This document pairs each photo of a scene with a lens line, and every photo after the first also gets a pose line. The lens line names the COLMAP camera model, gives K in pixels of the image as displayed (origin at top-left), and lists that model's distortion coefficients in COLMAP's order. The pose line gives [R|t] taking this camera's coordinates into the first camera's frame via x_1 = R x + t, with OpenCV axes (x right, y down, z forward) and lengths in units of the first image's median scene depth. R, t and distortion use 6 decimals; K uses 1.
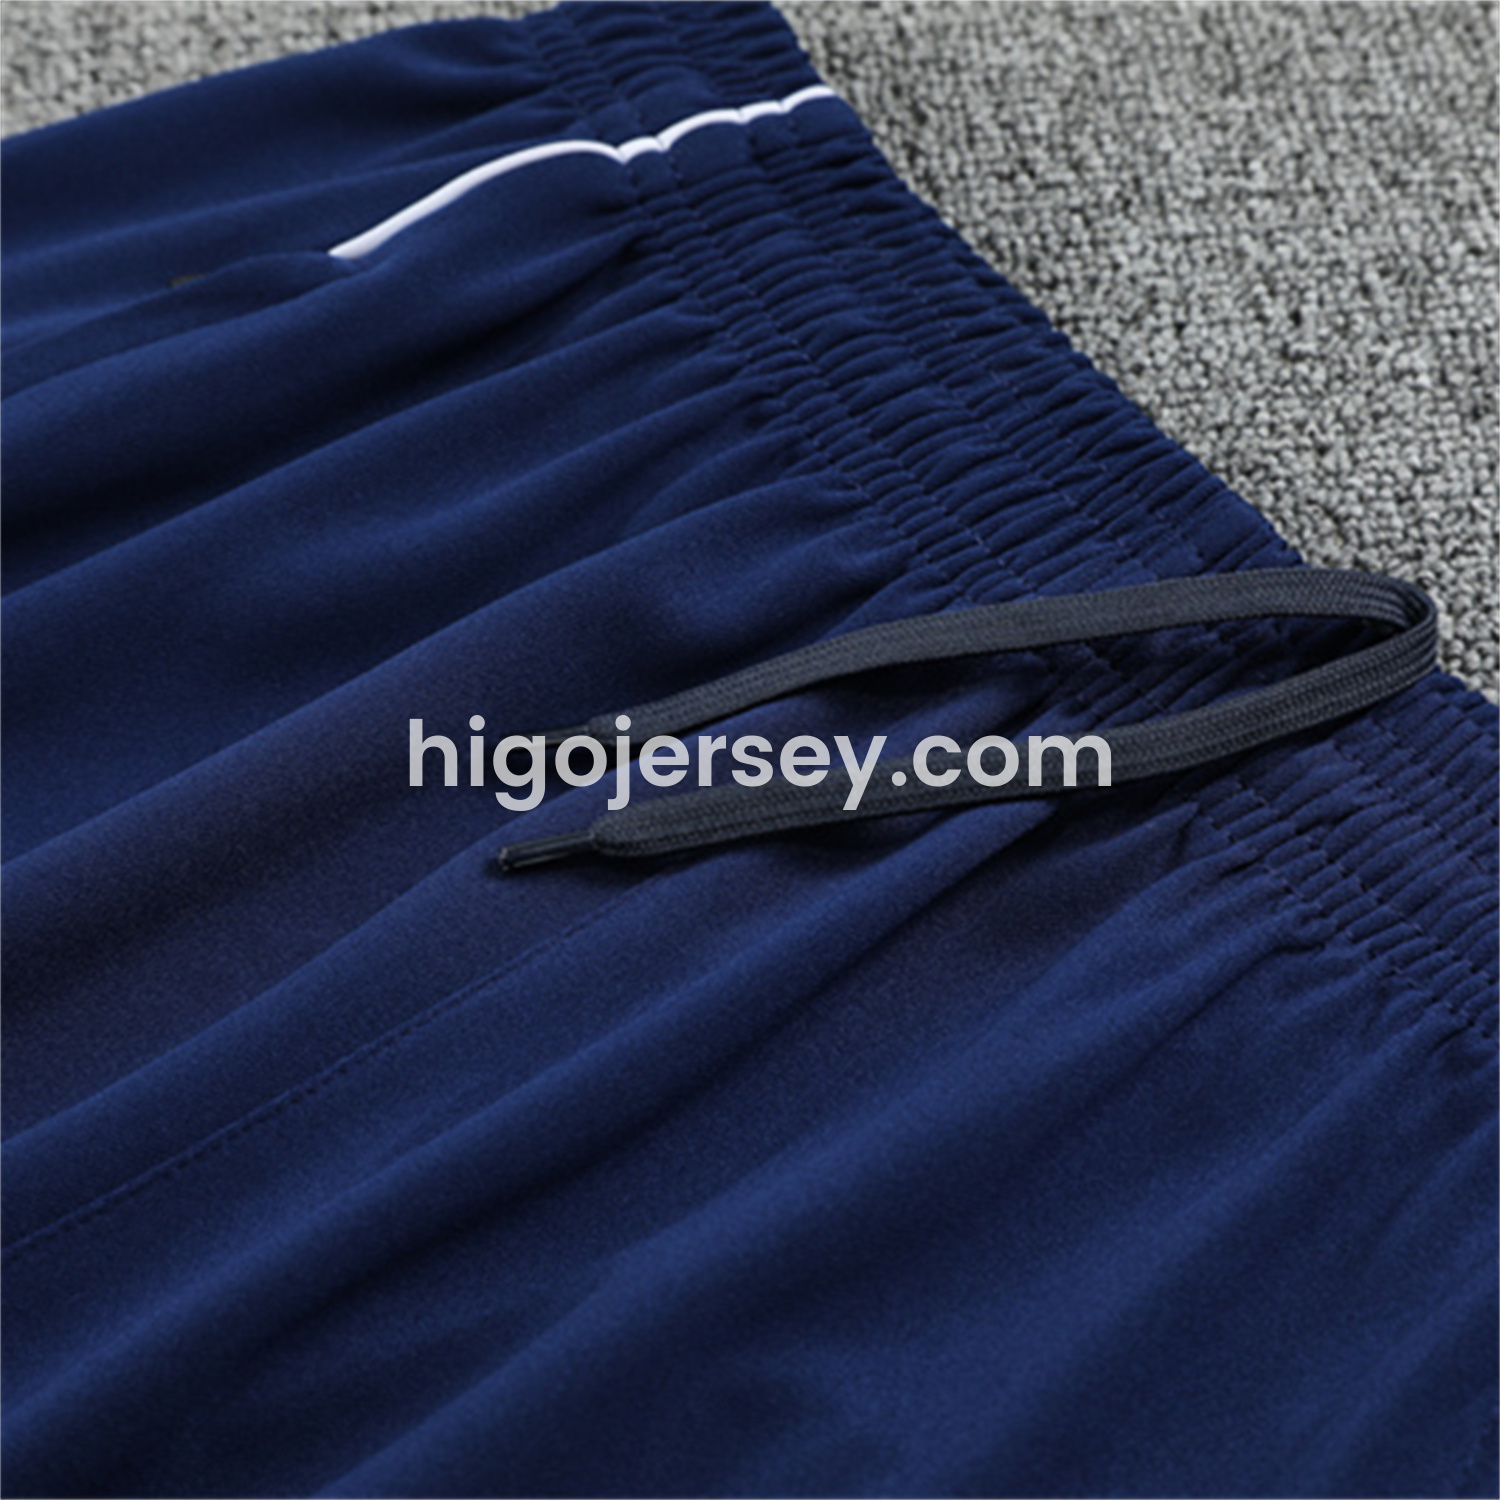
lens RADIAL K [[4326.9, 0, 749.4], [0, 4326.9, 750.7], [0, 0, 1]] dist [0.043089, 0.000000]
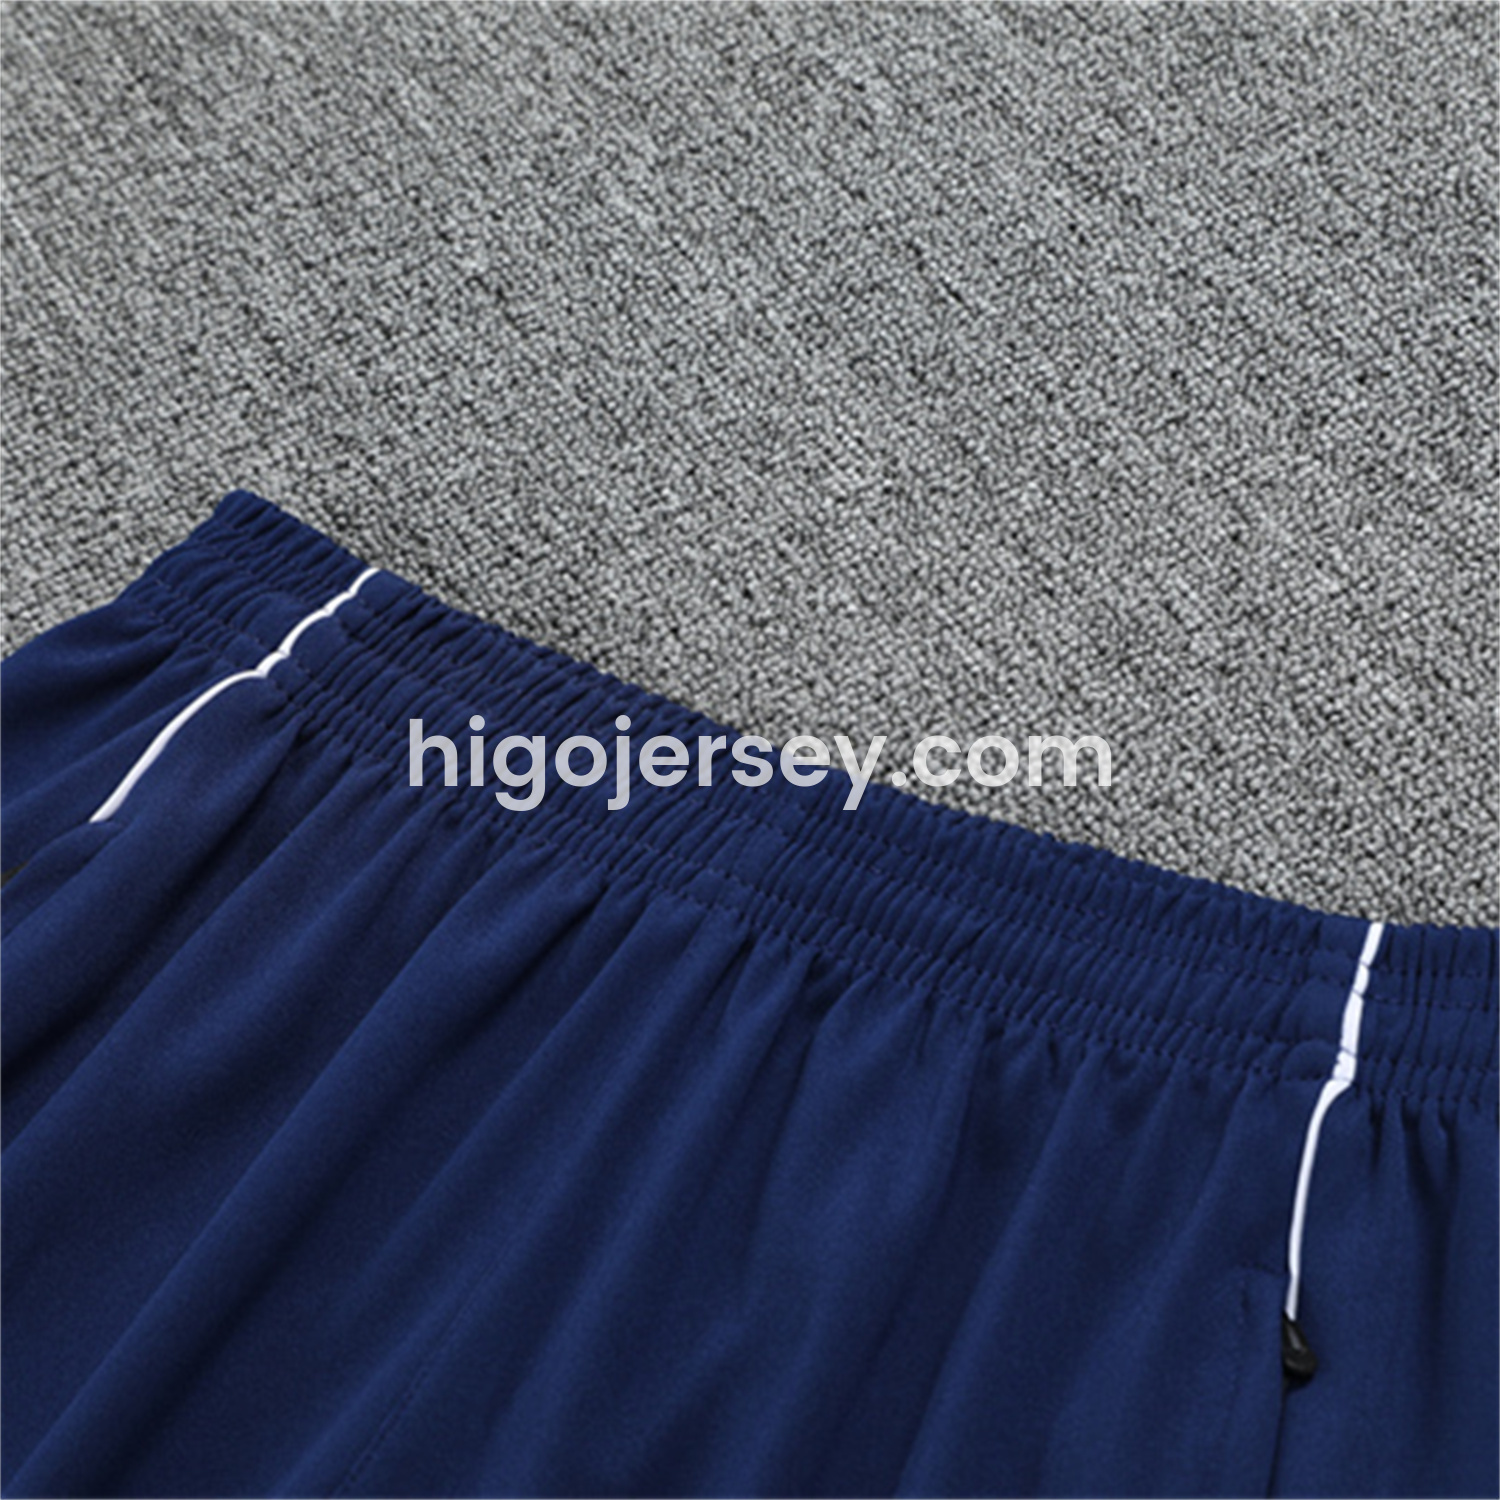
lens RADIAL K [[4326.9, 0, 749.9], [0, 4326.9, 749.3], [0, 0, 1]] dist [0.043089, 0.000000]
pose [[0.905094, -0.395203, 0.156909, -0.113308], [0.387975, 0.918563, 0.075614, -0.156684], [-0.174014, -0.007561, 0.984714, -0.388994]]
